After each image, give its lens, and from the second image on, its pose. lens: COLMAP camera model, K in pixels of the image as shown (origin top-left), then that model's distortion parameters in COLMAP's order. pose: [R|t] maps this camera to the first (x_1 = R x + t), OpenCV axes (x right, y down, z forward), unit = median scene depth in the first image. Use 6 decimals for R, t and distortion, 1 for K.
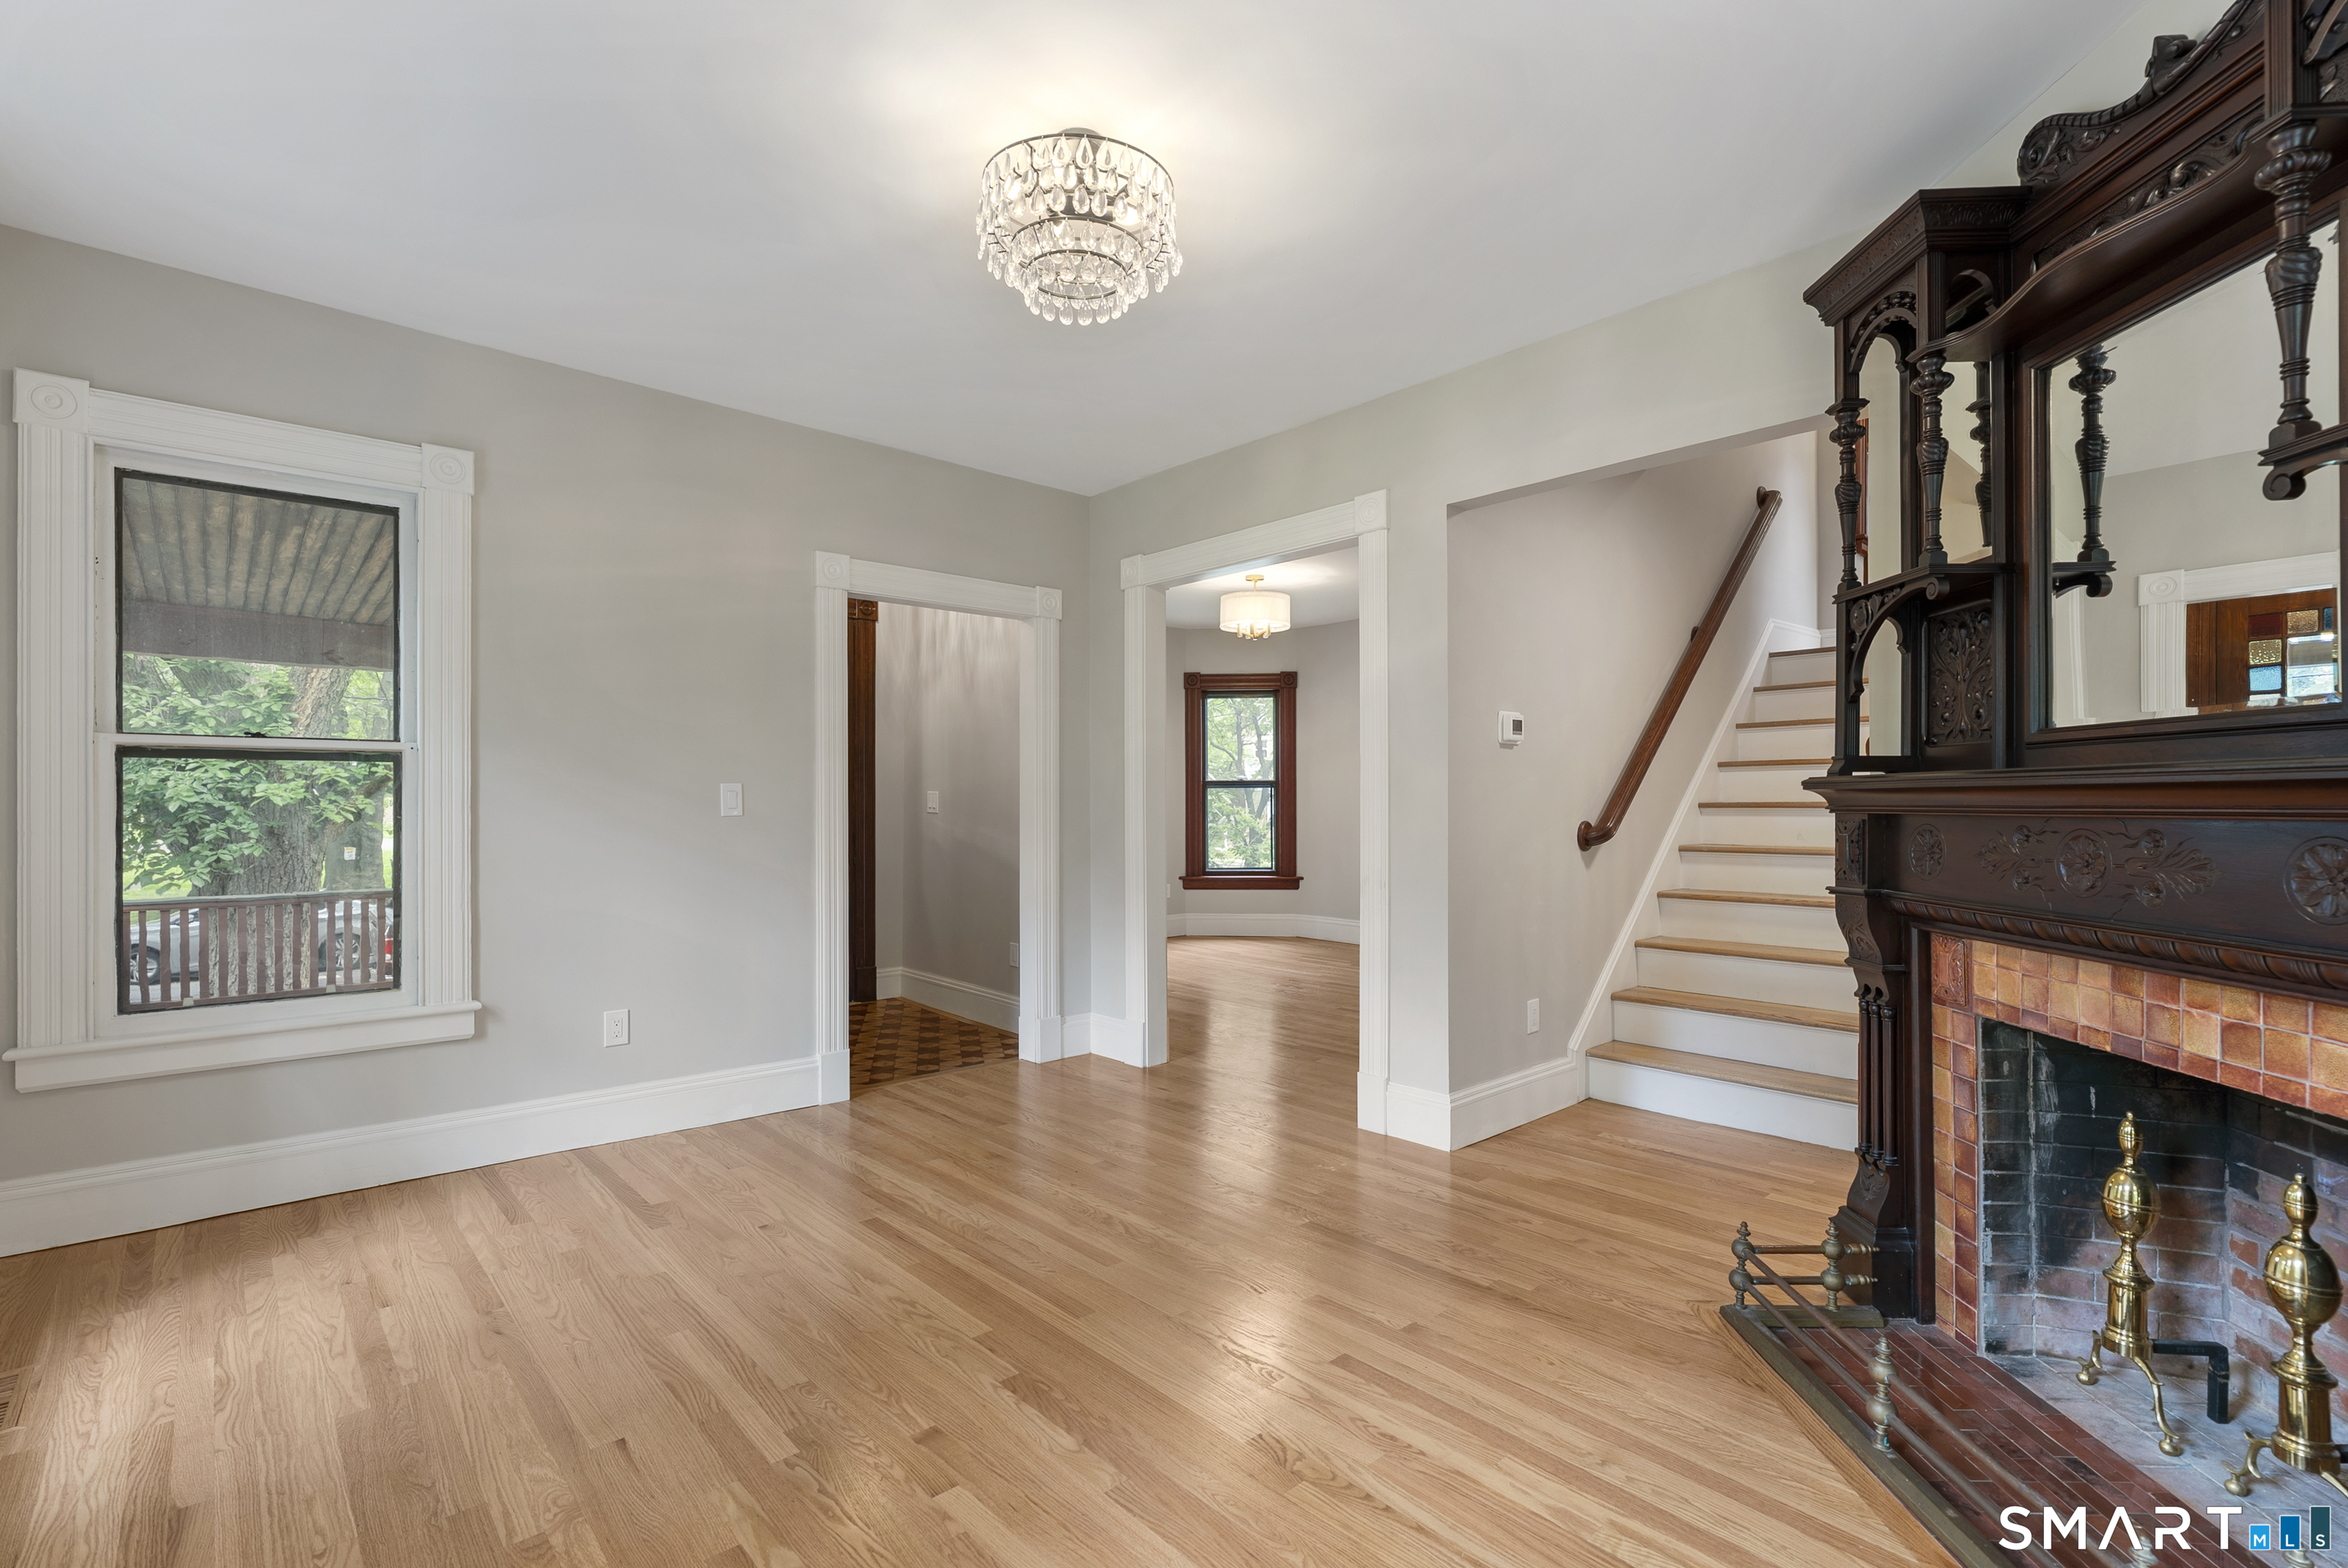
lens RADIAL K [[1062.1, 0, 1170.9], [0, 1062.1, 810.4], [0, 0, 1]] dist [0.001271, 0.000357]
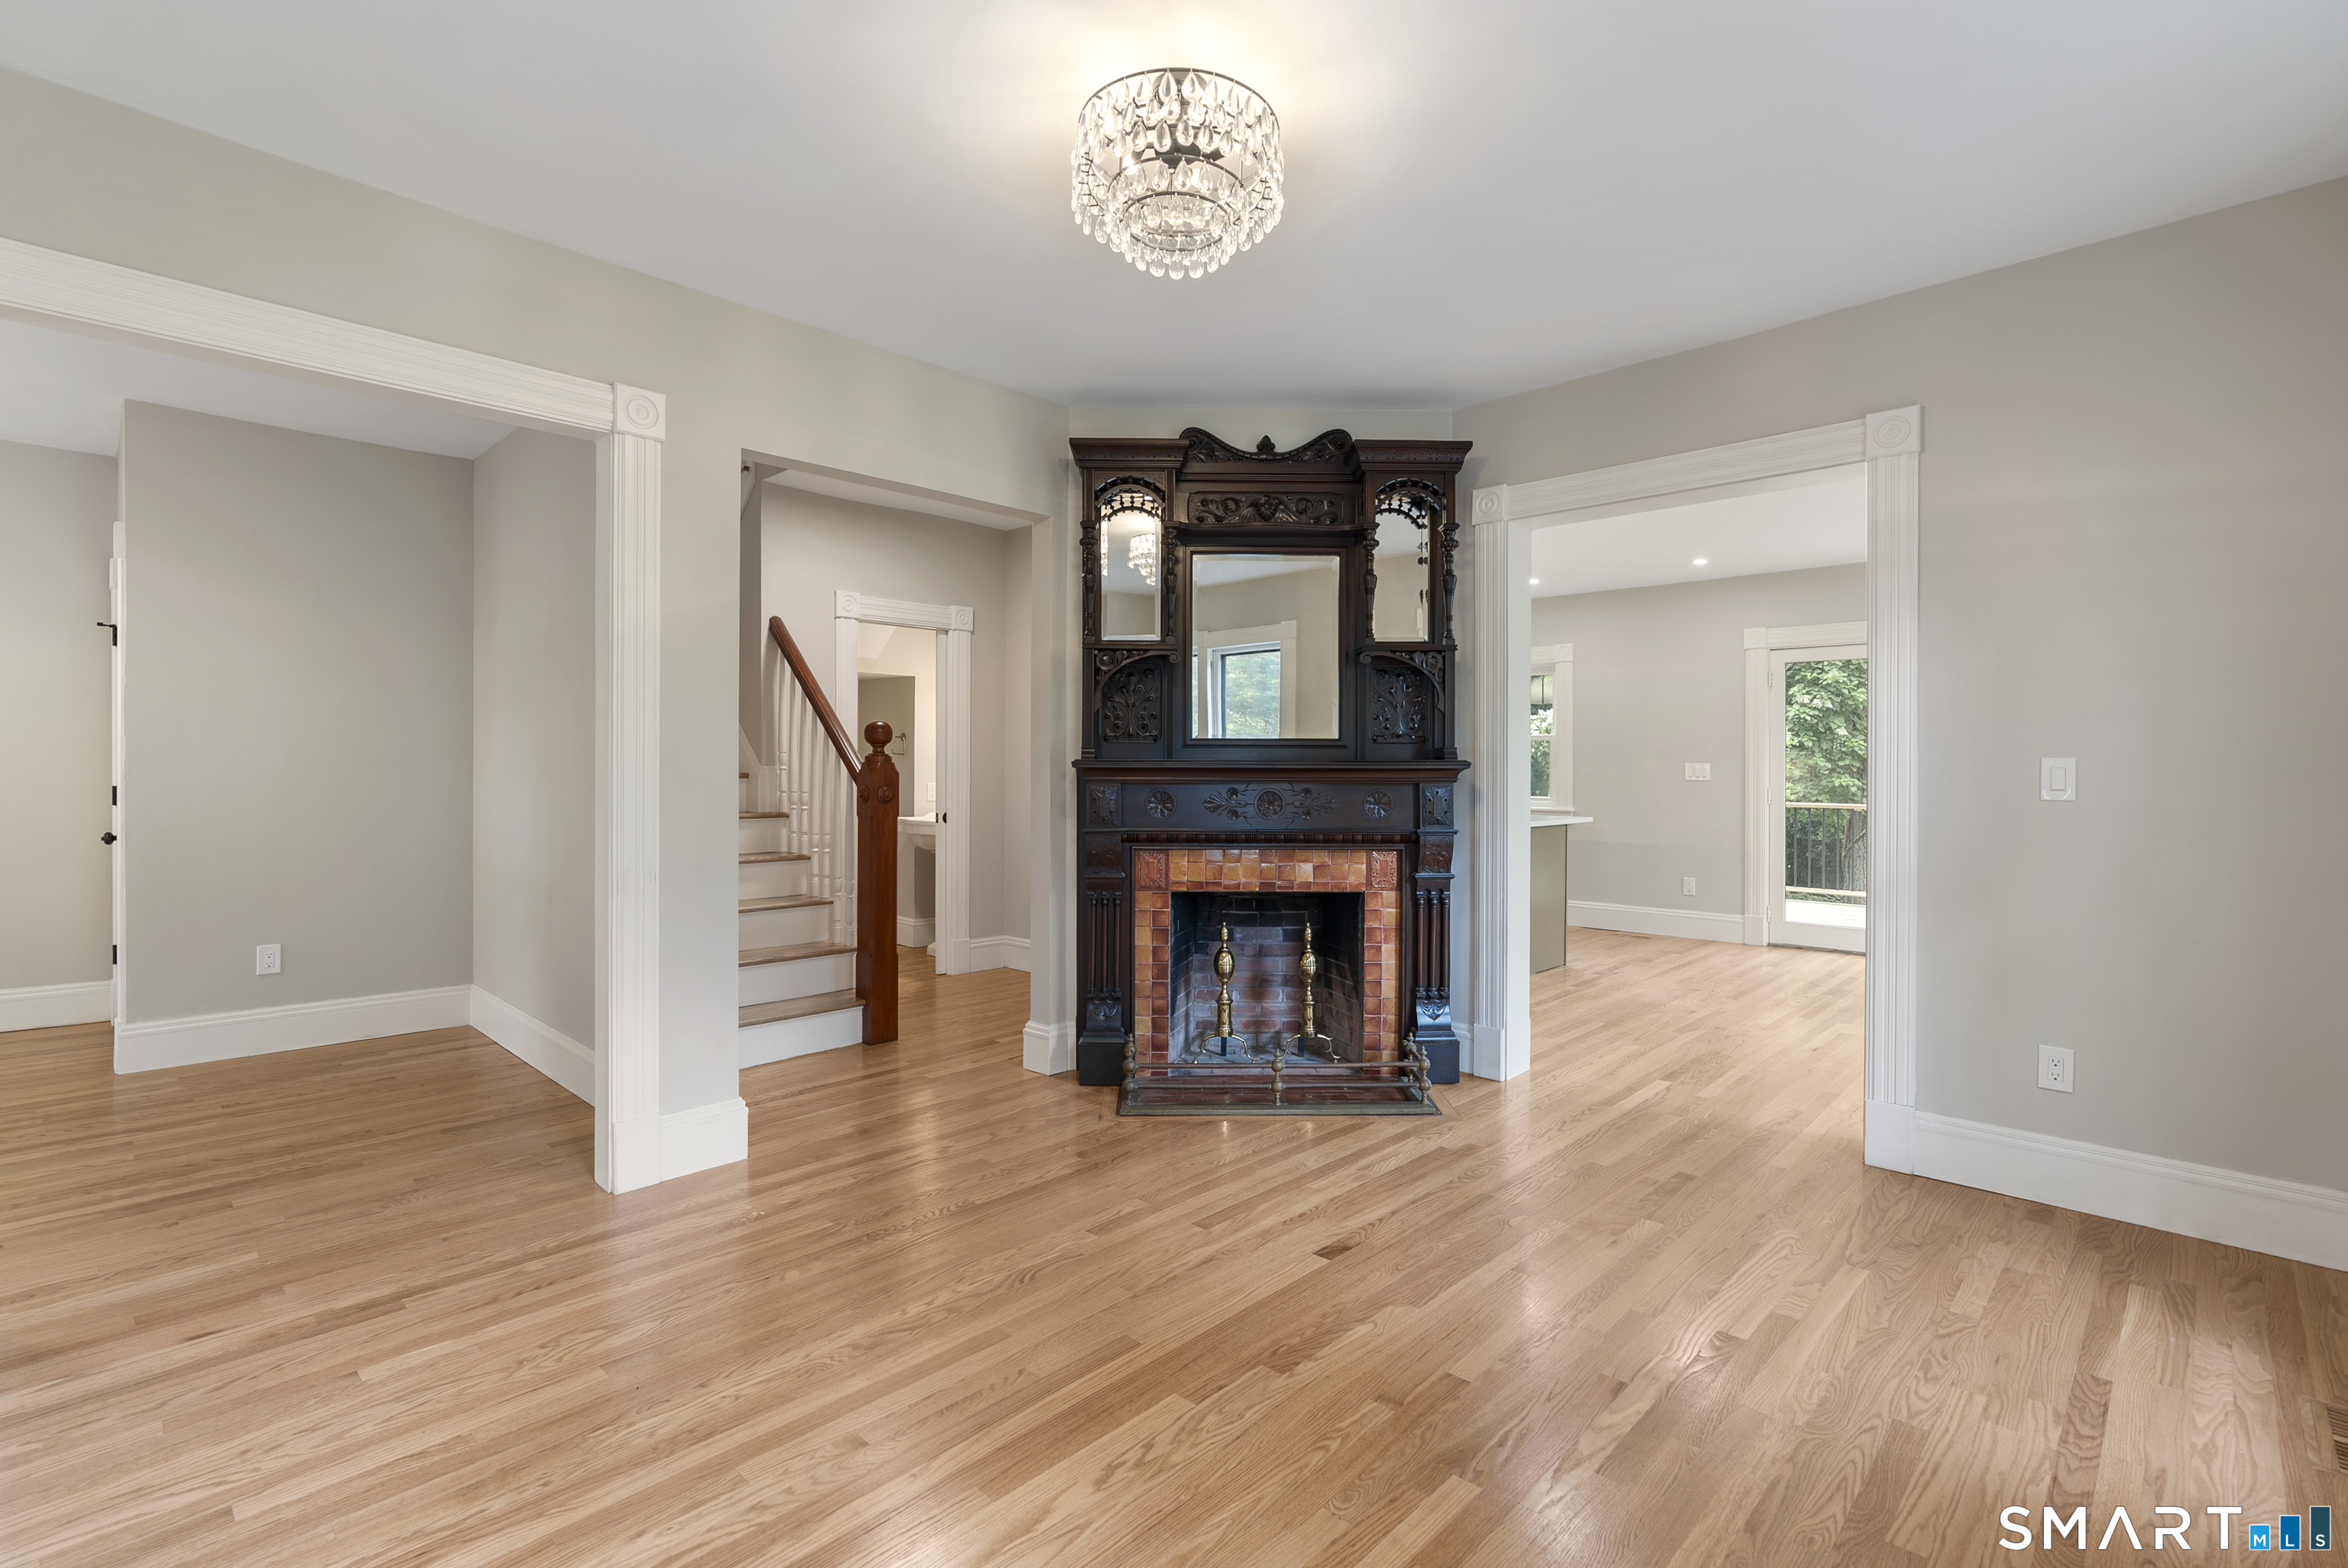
lens RADIAL K [[1066.0, 0, 1171.7], [0, 1066.0, 774.7], [0, 0, 1]] dist [0.001451, 0.000680]
pose [[-0.069513, -0.002076, 0.997579, -1.106481], [0.003269, 0.999992, 0.002309, -0.014087], [-0.997576, 0.003421, -0.069506, 1.144567]]
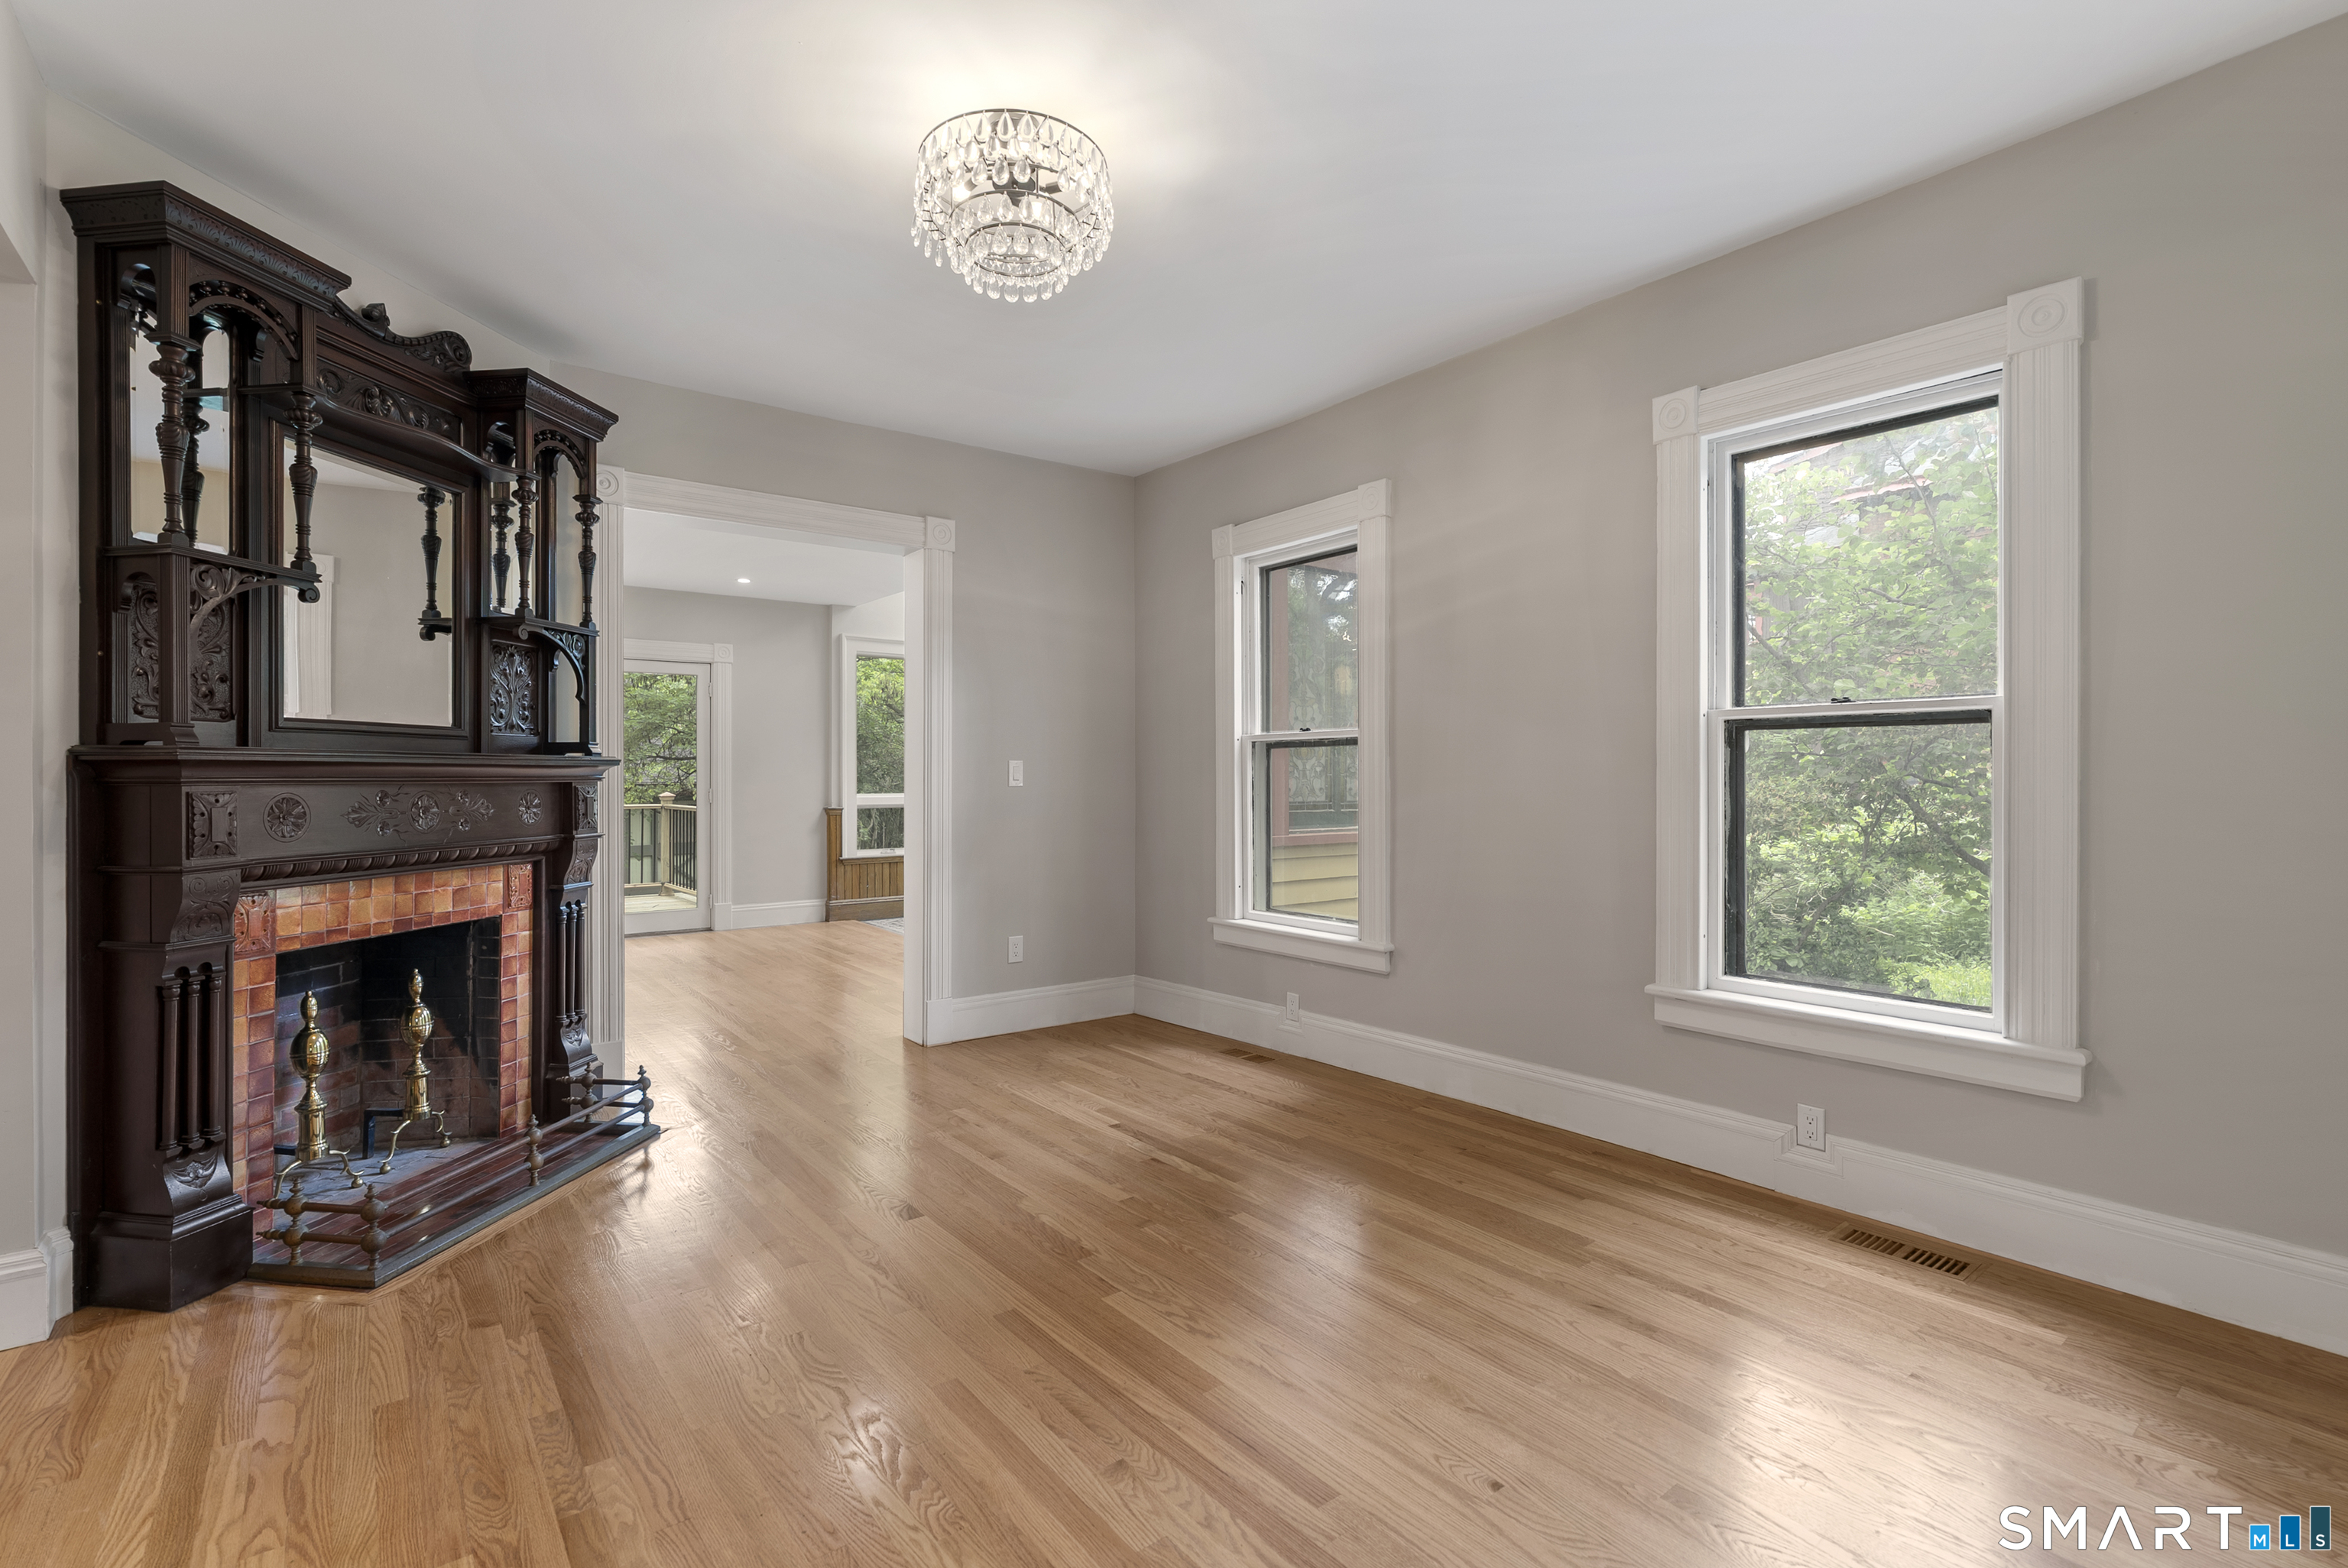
lens RADIAL K [[1081.3, 0, 1174.0], [0, 1081.3, 784.0], [0, 0, 1]] dist [-0.002576, -0.000275]
pose [[-0.997264, 0.002237, 0.073894, -0.335828], [0.003115, 0.999926, 0.011777, -0.007141], [-0.073862, 0.011975, -0.997197, 2.160791]]
